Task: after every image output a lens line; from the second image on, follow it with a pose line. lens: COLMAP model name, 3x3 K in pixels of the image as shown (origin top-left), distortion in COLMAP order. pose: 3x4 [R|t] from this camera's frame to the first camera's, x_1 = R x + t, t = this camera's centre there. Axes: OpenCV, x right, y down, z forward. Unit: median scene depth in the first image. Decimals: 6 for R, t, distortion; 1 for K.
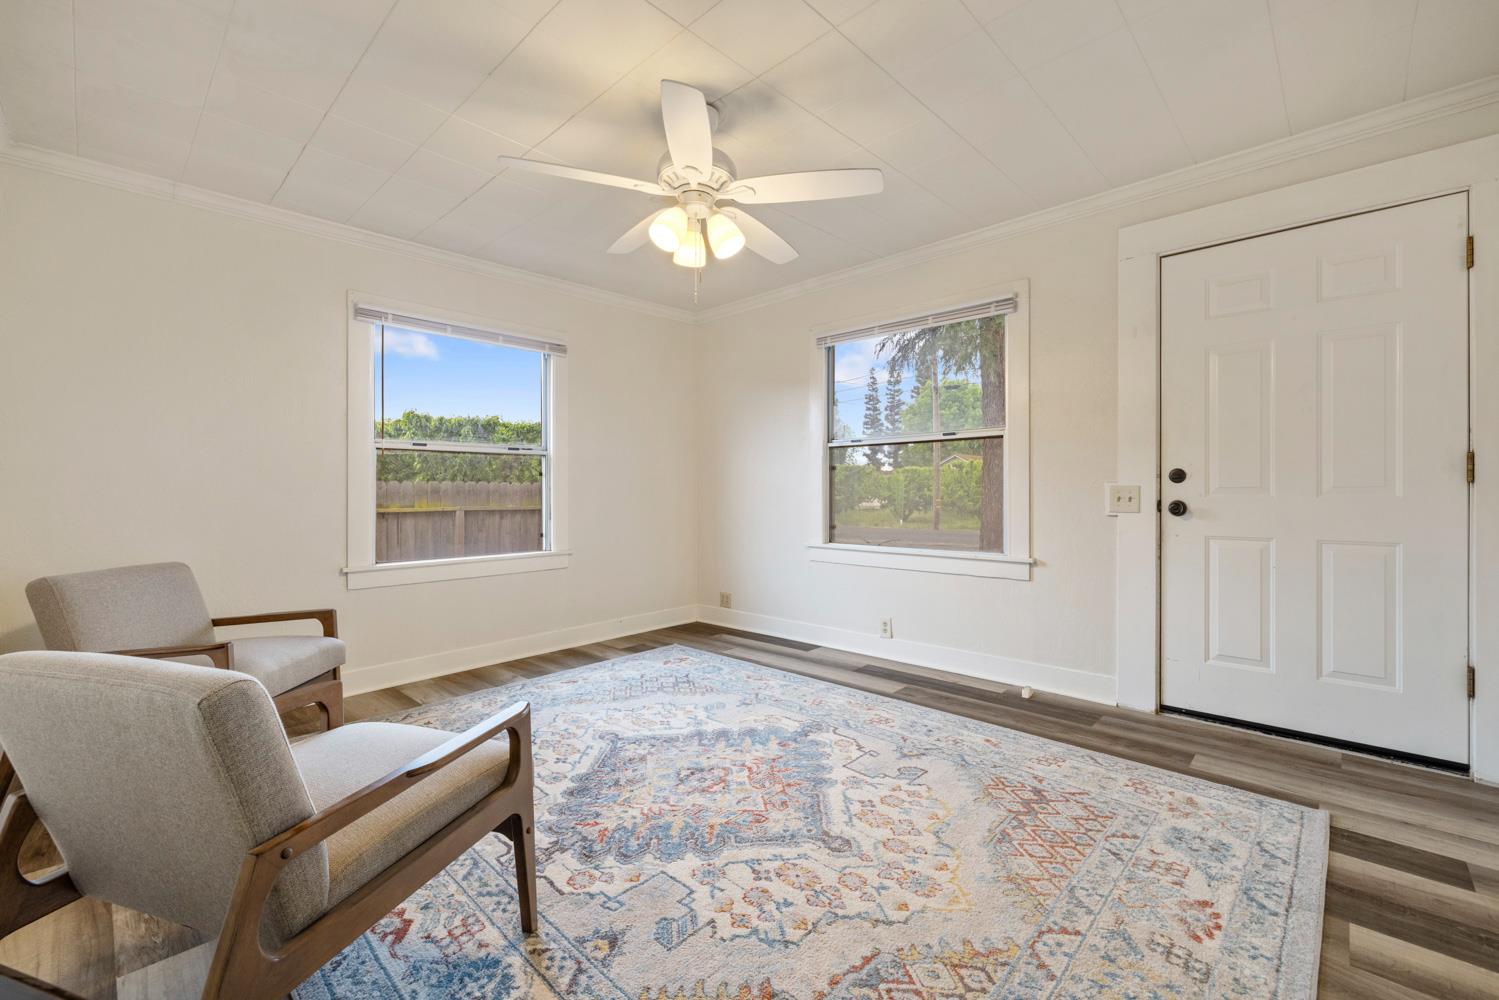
lens RADIAL K [[632.4, 0, 745.5], [0, 632.4, 496.6], [0, 0, 1]] dist [-0.002302, -0.000453]
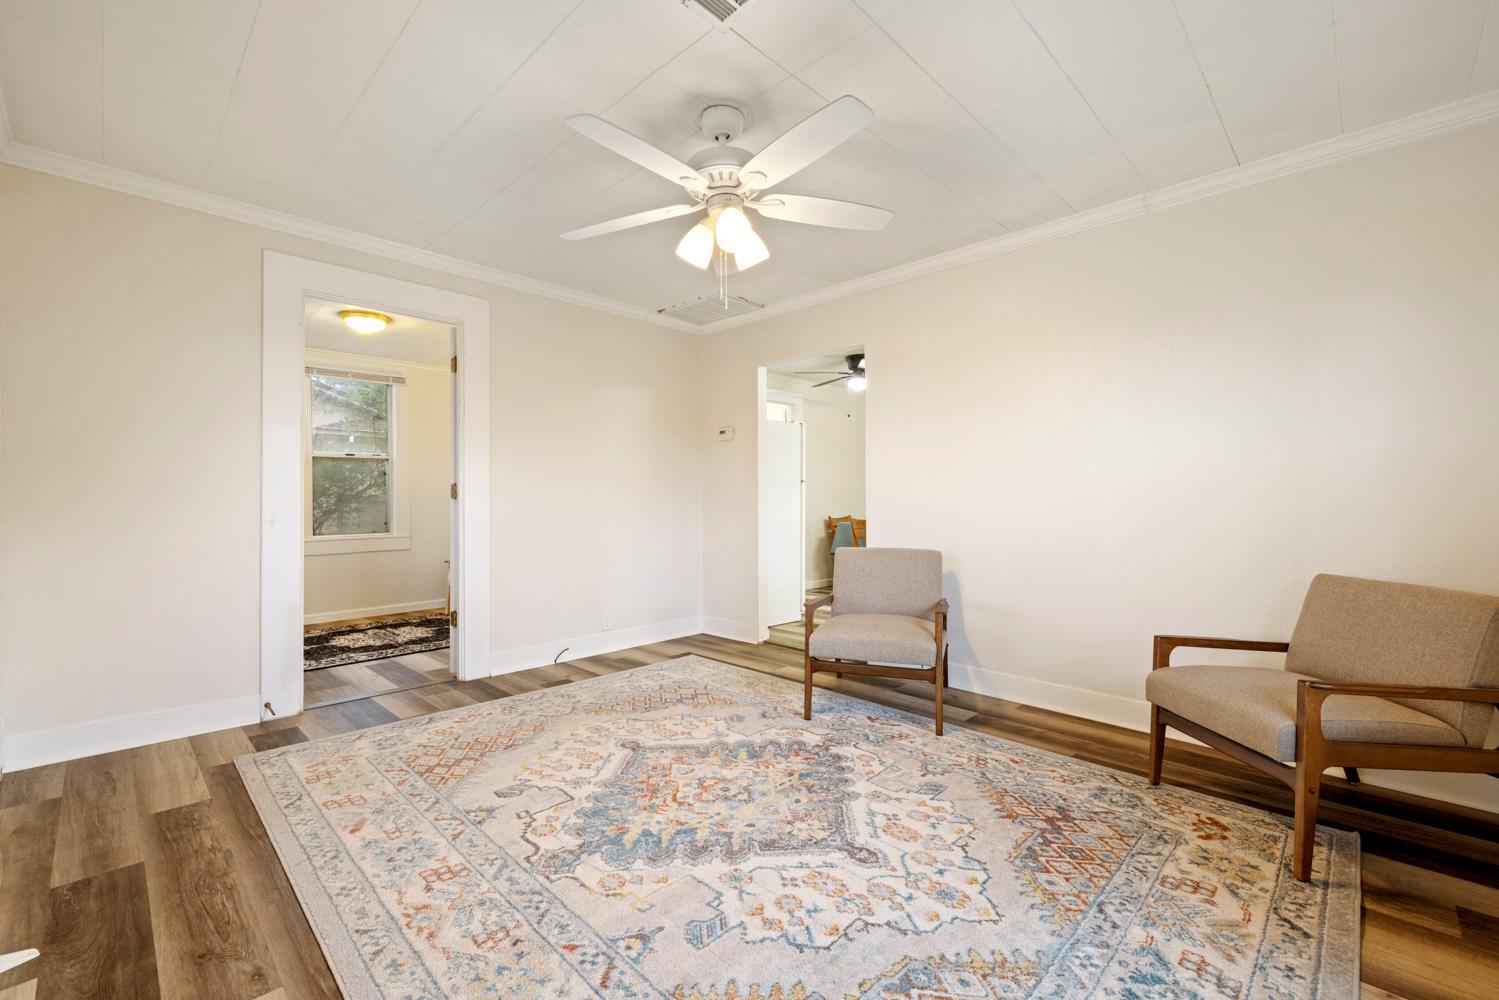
lens RADIAL K [[632.4, 0, 753.4], [0, 632.4, 500.0], [0, 0, 1]] dist [-0.002302, -0.000453]
pose [[-0.999940, 0.009990, 0.004589, -0.118678], [0.010027, 0.999918, 0.008022, -0.018276], [-0.004509, 0.008068, -0.999957, 1.931477]]
